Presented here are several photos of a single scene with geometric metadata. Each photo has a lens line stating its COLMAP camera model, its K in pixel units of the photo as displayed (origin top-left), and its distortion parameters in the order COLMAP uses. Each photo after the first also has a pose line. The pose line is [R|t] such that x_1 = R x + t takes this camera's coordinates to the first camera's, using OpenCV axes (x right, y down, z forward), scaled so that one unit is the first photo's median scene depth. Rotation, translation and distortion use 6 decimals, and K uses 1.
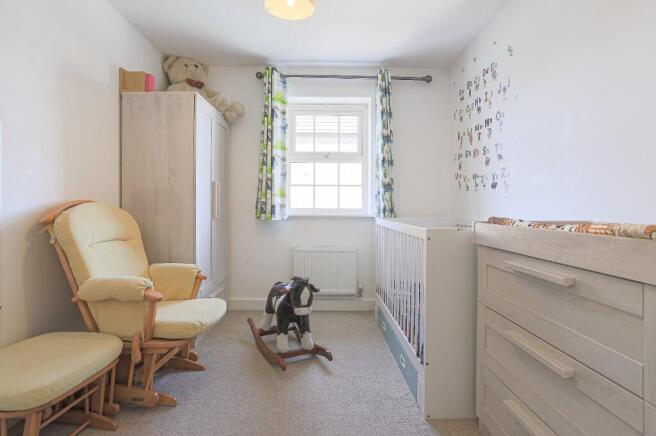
lens RADIAL K [[340.7, 0, 326.1], [0, 340.7, 207.1], [0, 0, 1]] dist [-0.059907, 0.038496]
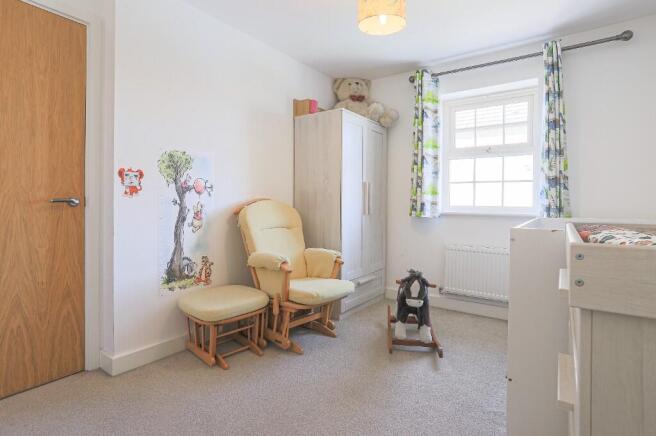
lens RADIAL K [[340.7, 0, 326.1], [0, 340.7, 207.1], [0, 0, 1]] dist [-0.059907, 0.038496]
pose [[0.797600, 0.009660, -0.603109, 0.232329], [-0.006567, 0.999952, 0.007331, 0.001959], [0.603151, -0.001886, 0.797625, -0.001488]]
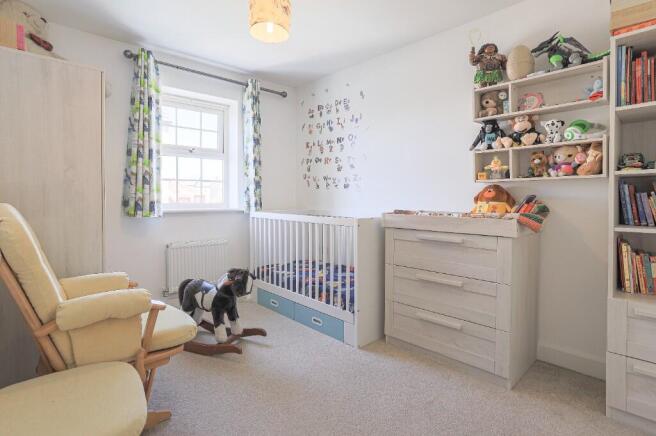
lens RADIAL K [[336.1, 0, 322.6], [0, 336.1, 203.2], [0, 0, 1]] dist [-0.054960, 0.030181]
pose [[0.747170, -0.014741, 0.664469, -0.408789], [0.002230, 0.999804, 0.019672, -0.016885], [-0.664629, -0.013217, 0.747057, 0.012963]]
